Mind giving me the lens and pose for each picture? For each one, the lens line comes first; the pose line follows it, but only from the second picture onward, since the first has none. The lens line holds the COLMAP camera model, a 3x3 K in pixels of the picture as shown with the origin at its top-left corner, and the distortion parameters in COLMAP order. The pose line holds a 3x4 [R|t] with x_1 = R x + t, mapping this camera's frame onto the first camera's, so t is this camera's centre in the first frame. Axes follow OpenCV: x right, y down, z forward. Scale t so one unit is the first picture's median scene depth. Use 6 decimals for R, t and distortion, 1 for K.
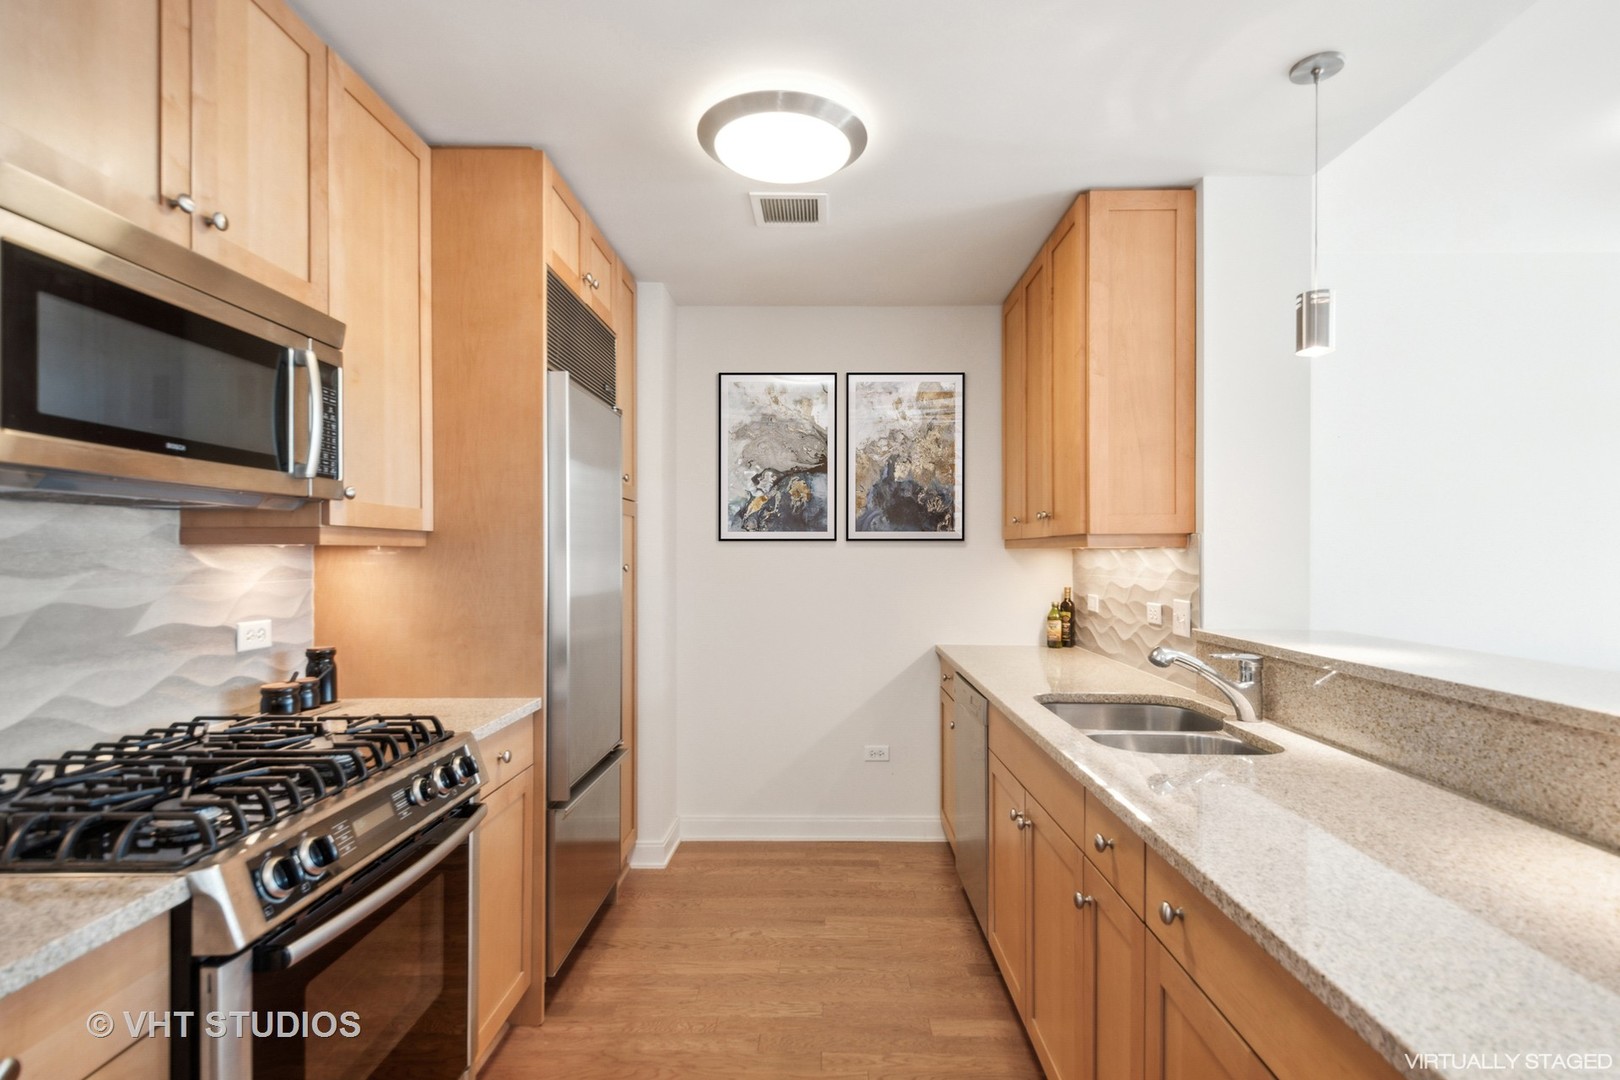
lens RADIAL K [[790.4, 0, 810.0], [0, 790.4, 540.0], [0, 0, 1]] dist [0.044516, -0.029244]
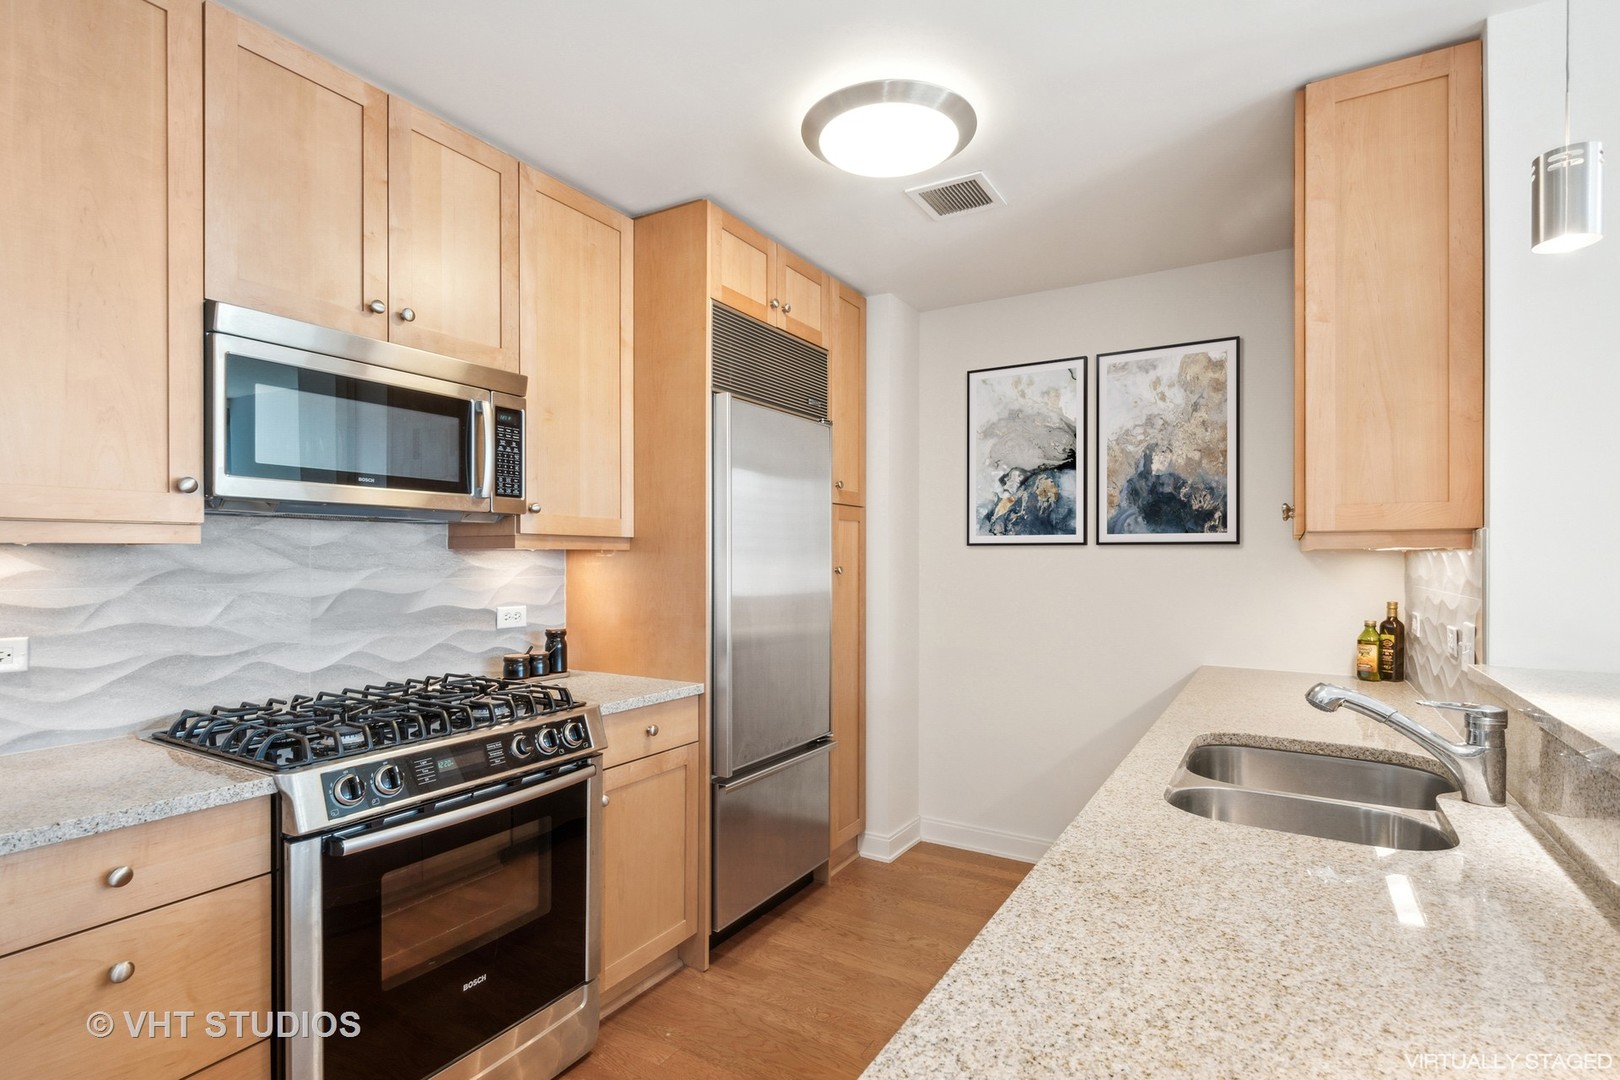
lens RADIAL K [[775.1, 0, 811.3], [0, 775.1, 548.1], [0, 0, 1]] dist [0.001634, -0.000403]
pose [[0.863600, -0.004496, -0.504158, 0.337680], [0.006015, 0.999981, 0.001384, 0.004718], [0.504142, -0.004227, 0.863610, 0.123364]]
